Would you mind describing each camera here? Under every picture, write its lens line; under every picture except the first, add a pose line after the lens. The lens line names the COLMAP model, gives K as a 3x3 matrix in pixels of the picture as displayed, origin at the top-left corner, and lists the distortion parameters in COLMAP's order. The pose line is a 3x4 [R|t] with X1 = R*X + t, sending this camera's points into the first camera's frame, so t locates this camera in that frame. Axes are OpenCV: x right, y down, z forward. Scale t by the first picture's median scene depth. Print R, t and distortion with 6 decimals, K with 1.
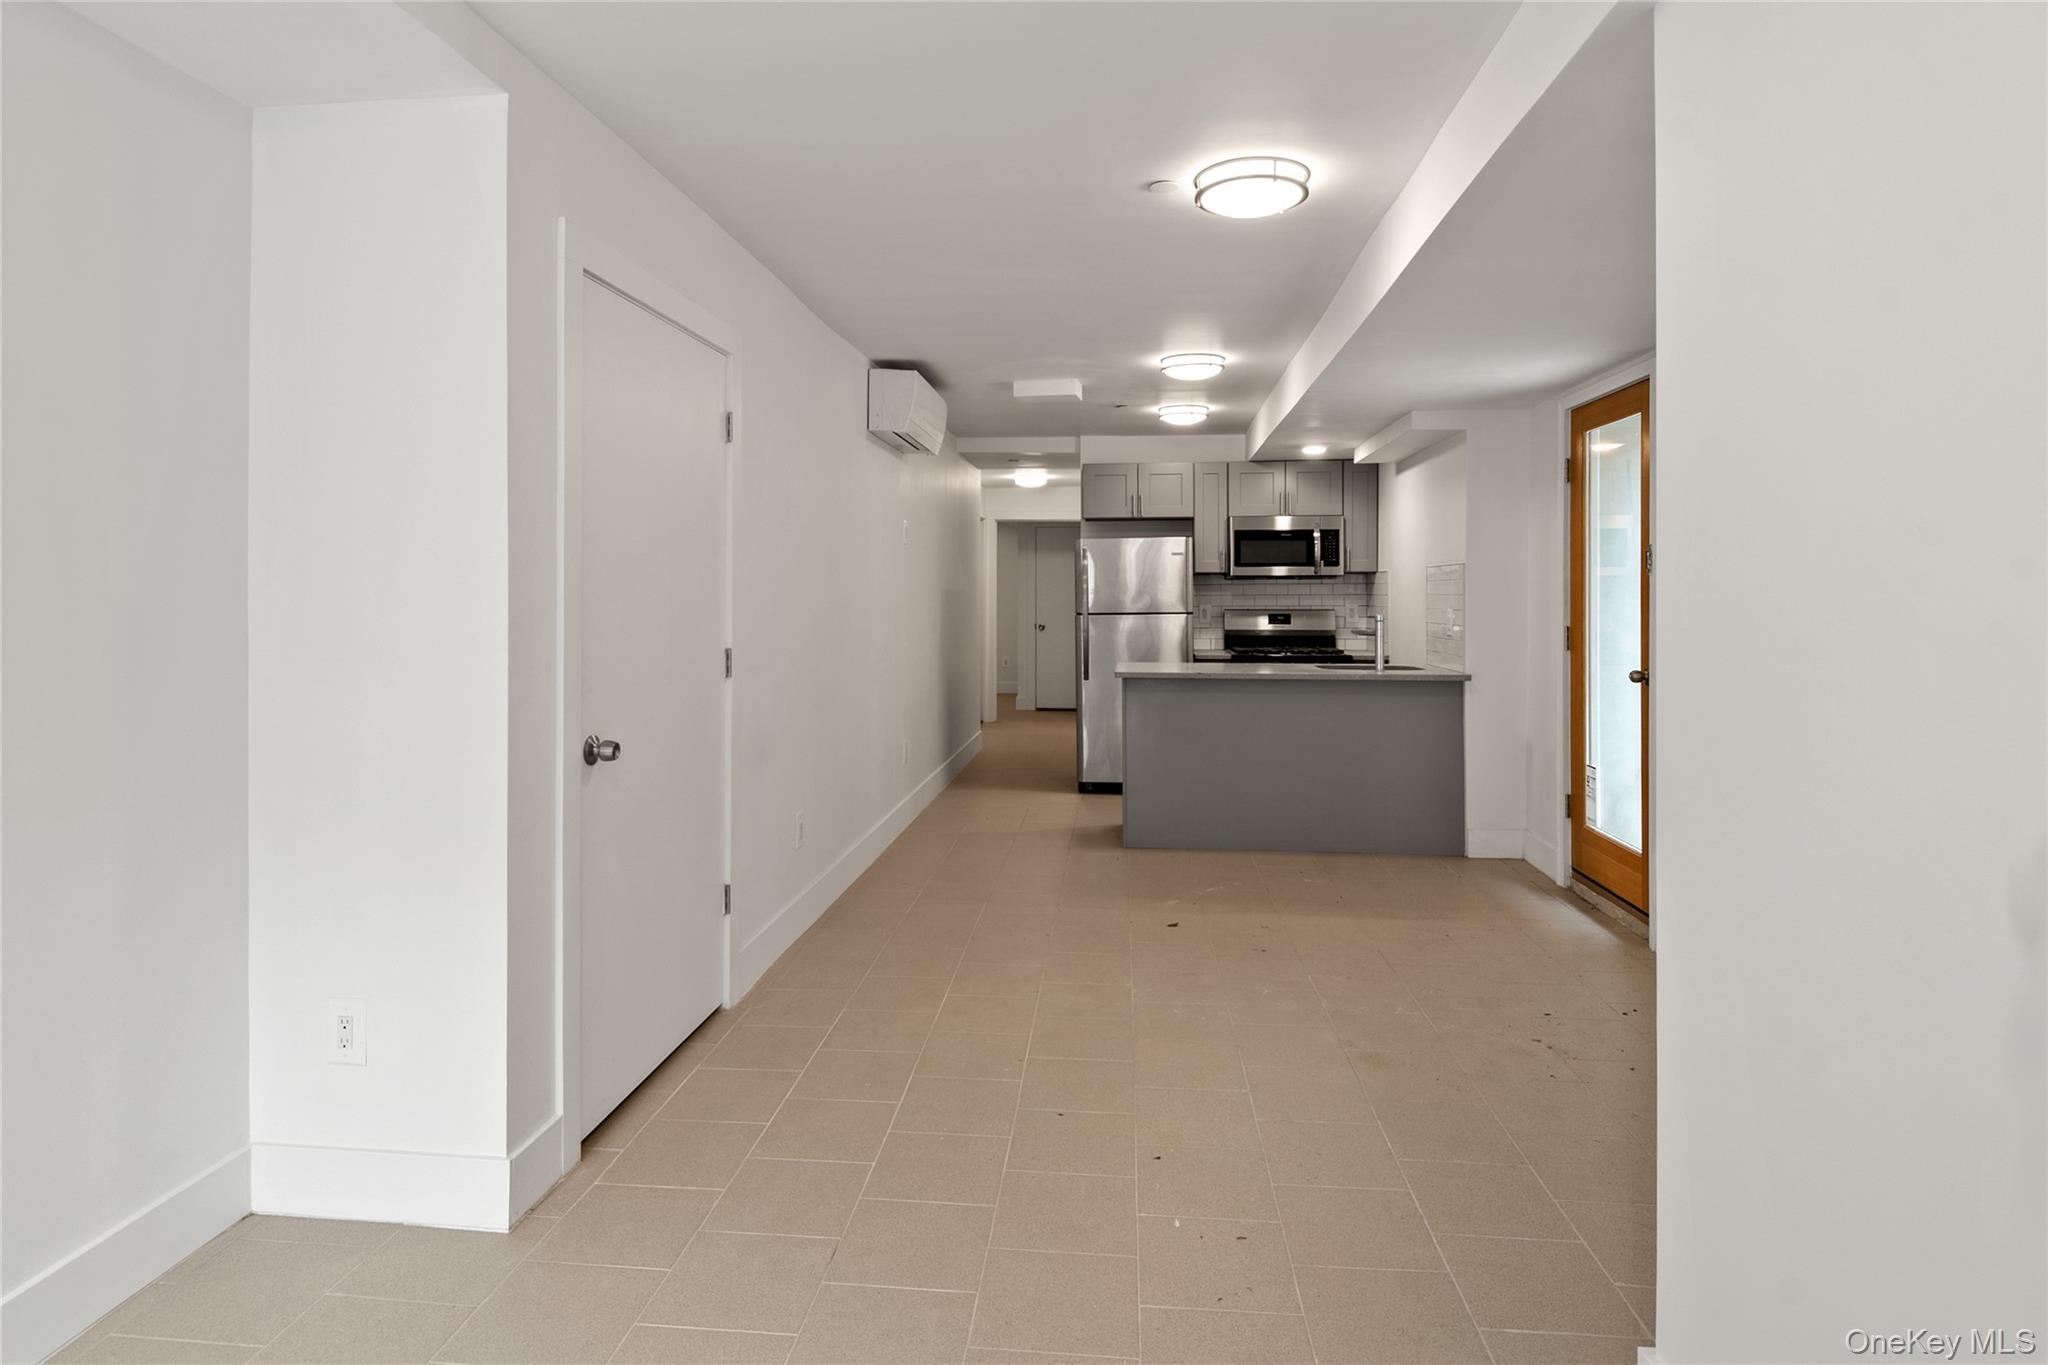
lens RADIAL K [[1130.6, 0, 1012.3], [0, 1130.6, 575.3], [0, 0, 1]] dist [0.015164, -0.000186]
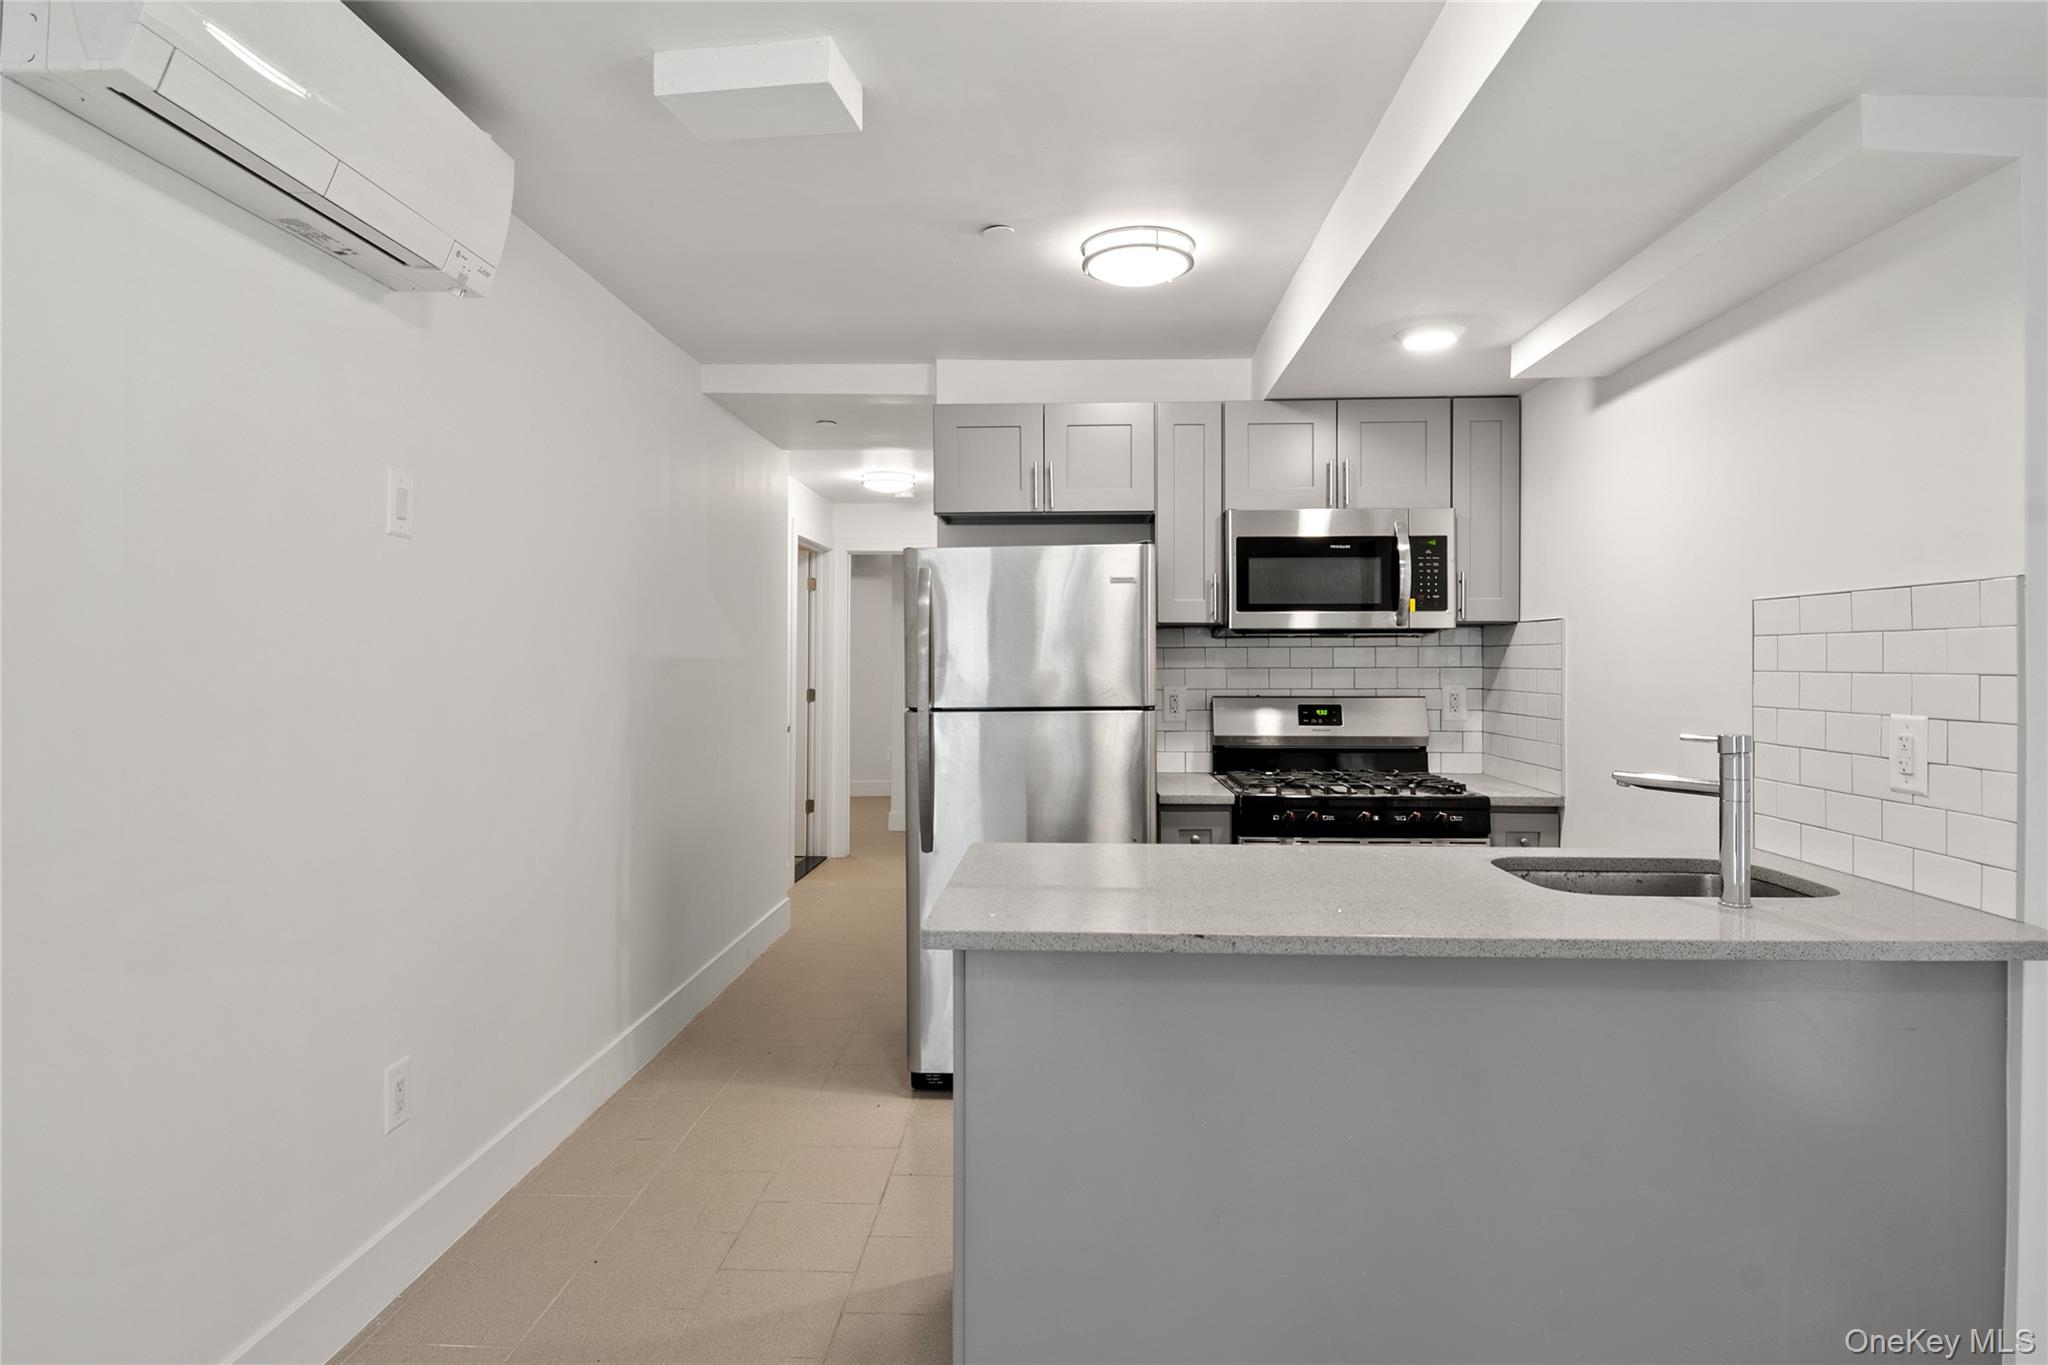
lens RADIAL K [[1130.6, 0, 1065.0], [0, 1130.6, 683.1], [0, 0, 1]] dist [0.015164, -0.000186]
pose [[0.995325, -0.001771, 0.096569, 0.084019], [-0.001680, 0.999363, 0.035640, 0.007322], [-0.096571, -0.035636, 0.994688, 0.584731]]
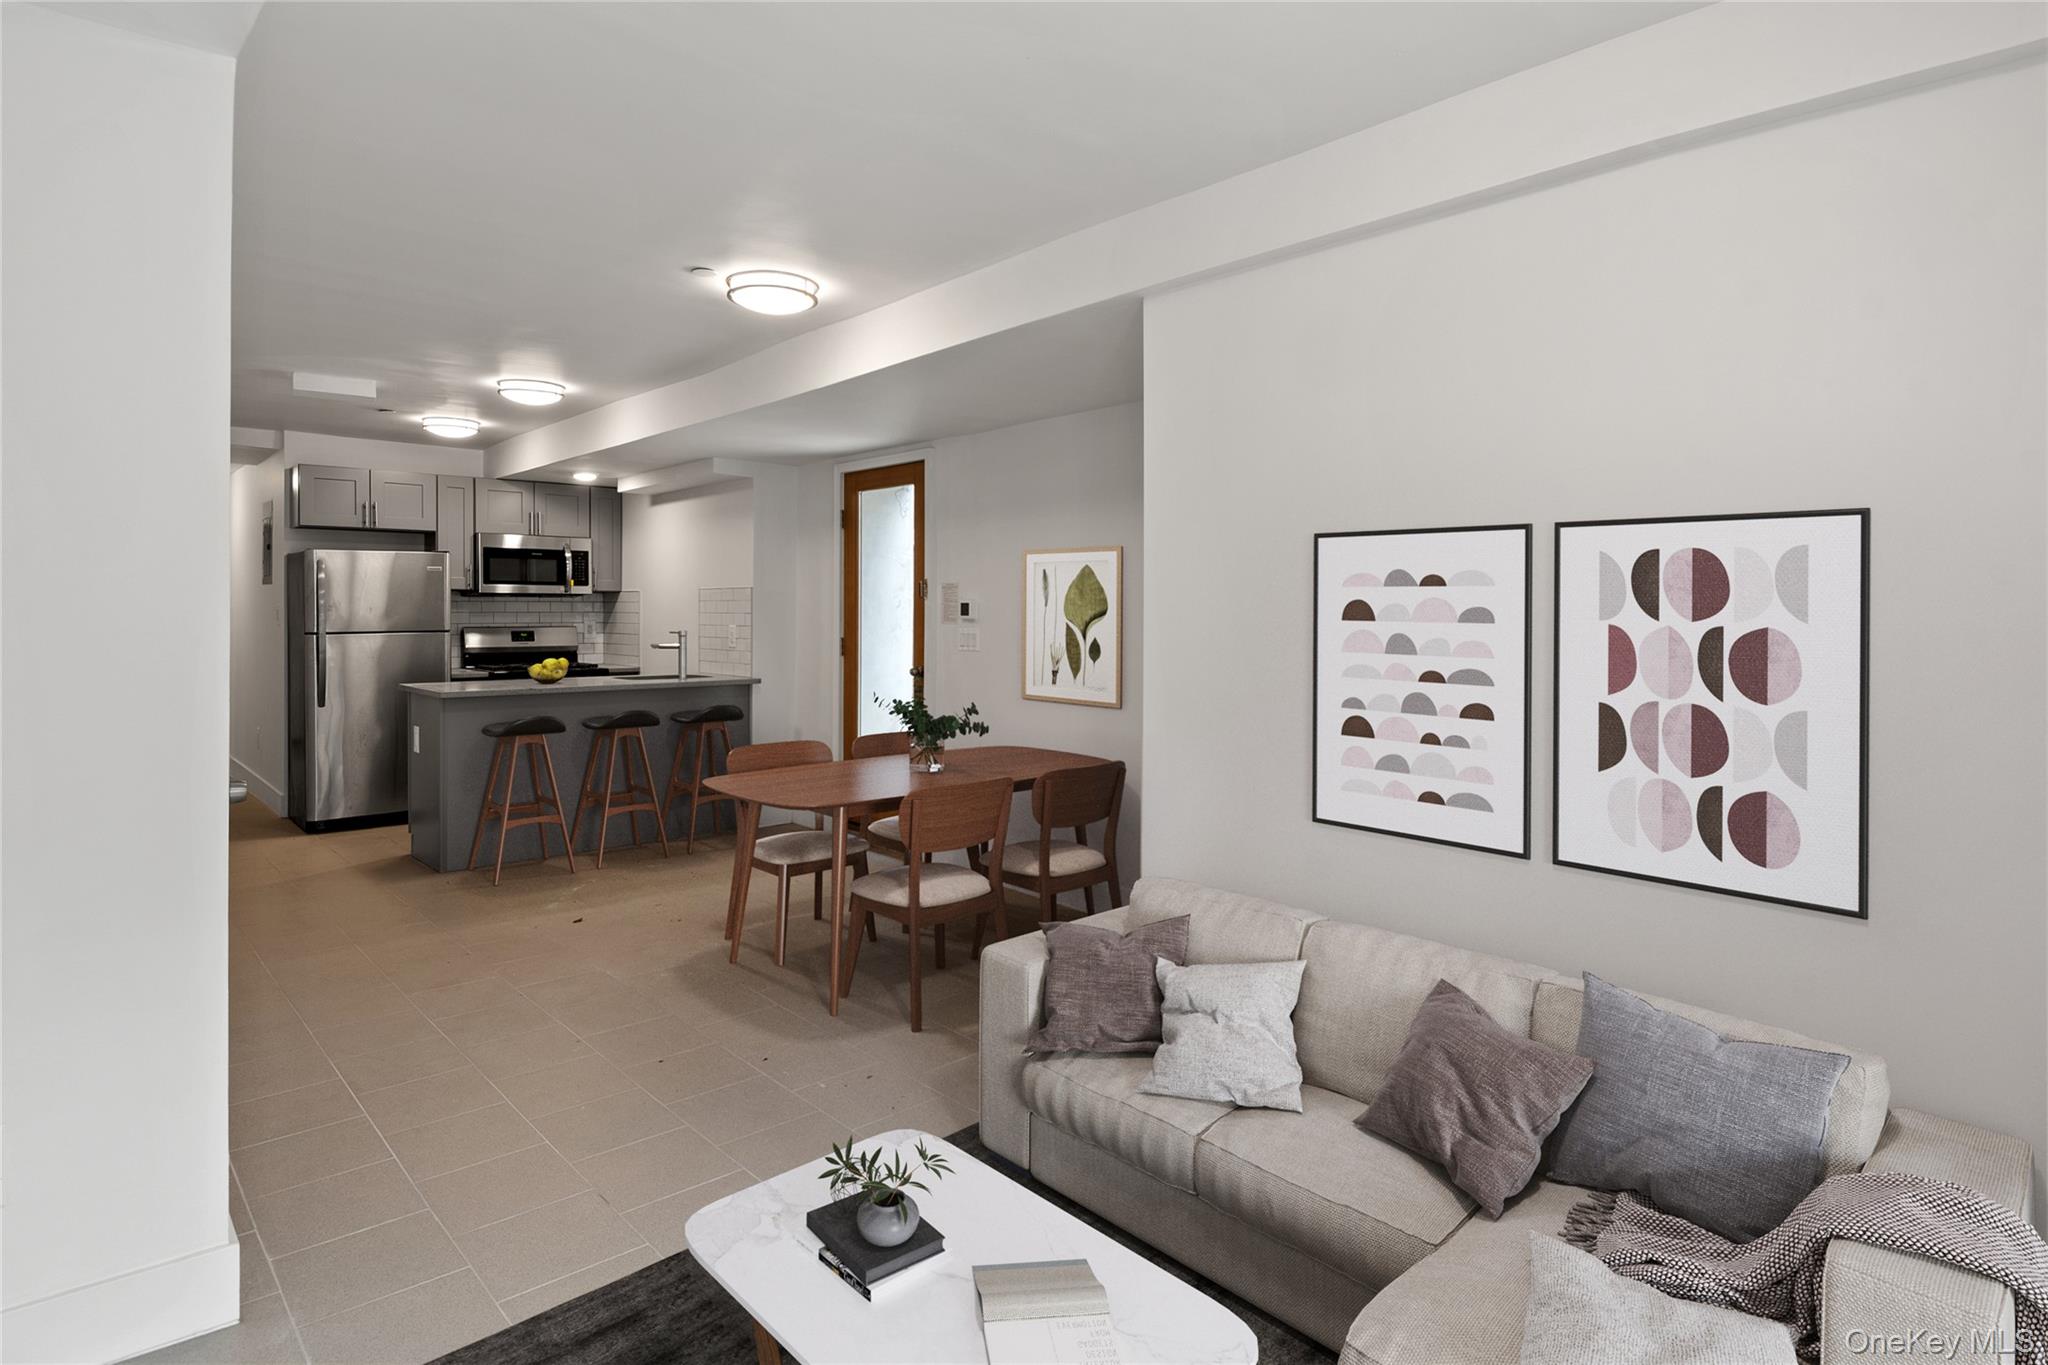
lens RADIAL K [[1130.6, 0, 1027.3], [0, 1130.6, 600.1], [0, 0, 1]] dist [0.015164, -0.000186]
pose [[0.669678, 0.009313, 0.742593, -0.253795], [-0.016137, 0.999868, 0.002013, -0.003465], [-0.742476, -0.013331, 0.669740, -0.025133]]
